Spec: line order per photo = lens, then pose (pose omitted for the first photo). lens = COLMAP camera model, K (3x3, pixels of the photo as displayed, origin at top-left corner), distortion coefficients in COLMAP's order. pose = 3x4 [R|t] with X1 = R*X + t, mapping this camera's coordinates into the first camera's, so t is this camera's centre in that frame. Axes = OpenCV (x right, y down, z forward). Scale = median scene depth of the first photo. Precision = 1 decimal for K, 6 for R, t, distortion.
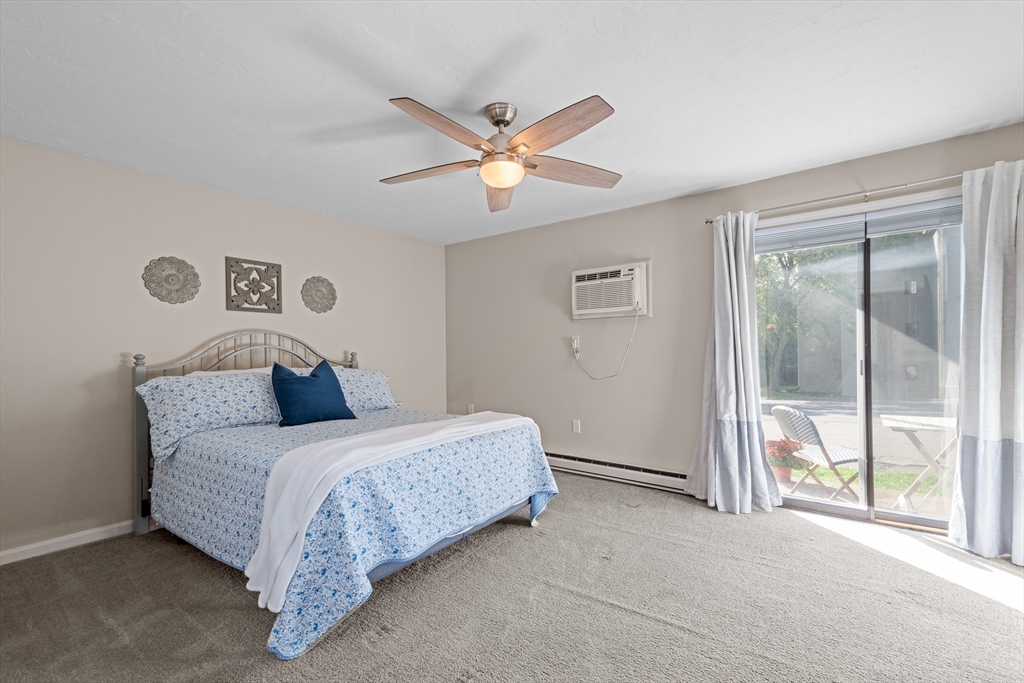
lens RADIAL K [[458.4, 0, 510.8], [0, 458.4, 358.1], [0, 0, 1]] dist [0.027162, -0.001413]
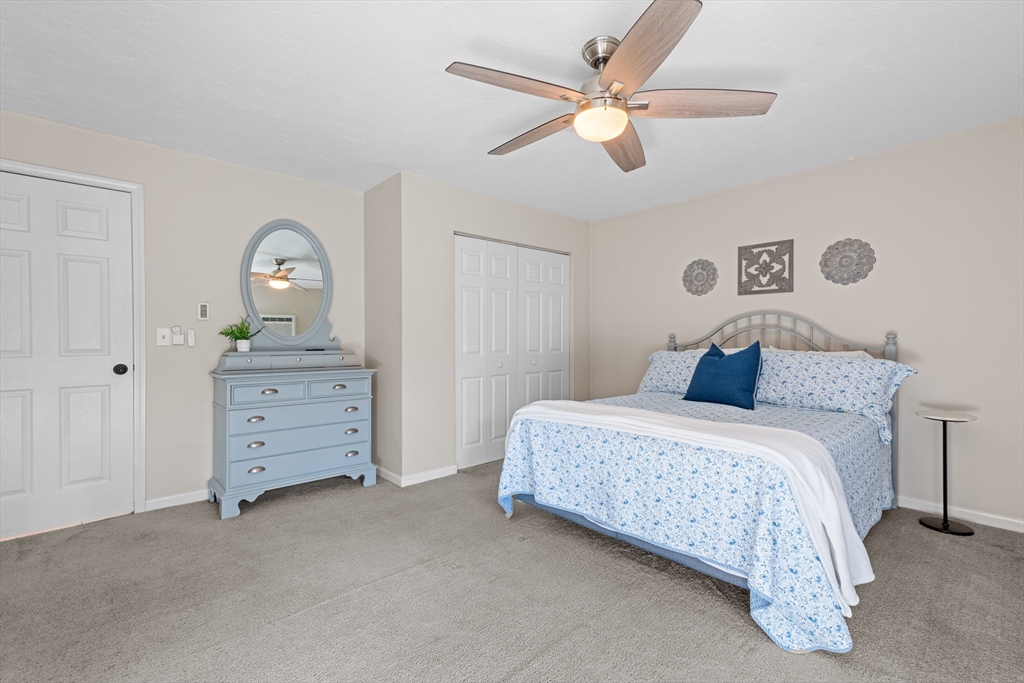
lens RADIAL K [[458.4, 0, 512.2], [0, 458.4, 338.1], [0, 0, 1]] dist [0.027162, -0.001413]
pose [[-0.199299, 0.016504, -0.979800, 0.567746], [-0.009131, 0.999783, 0.018698, -0.015775], [0.979896, 0.012673, -0.199105, 0.667520]]
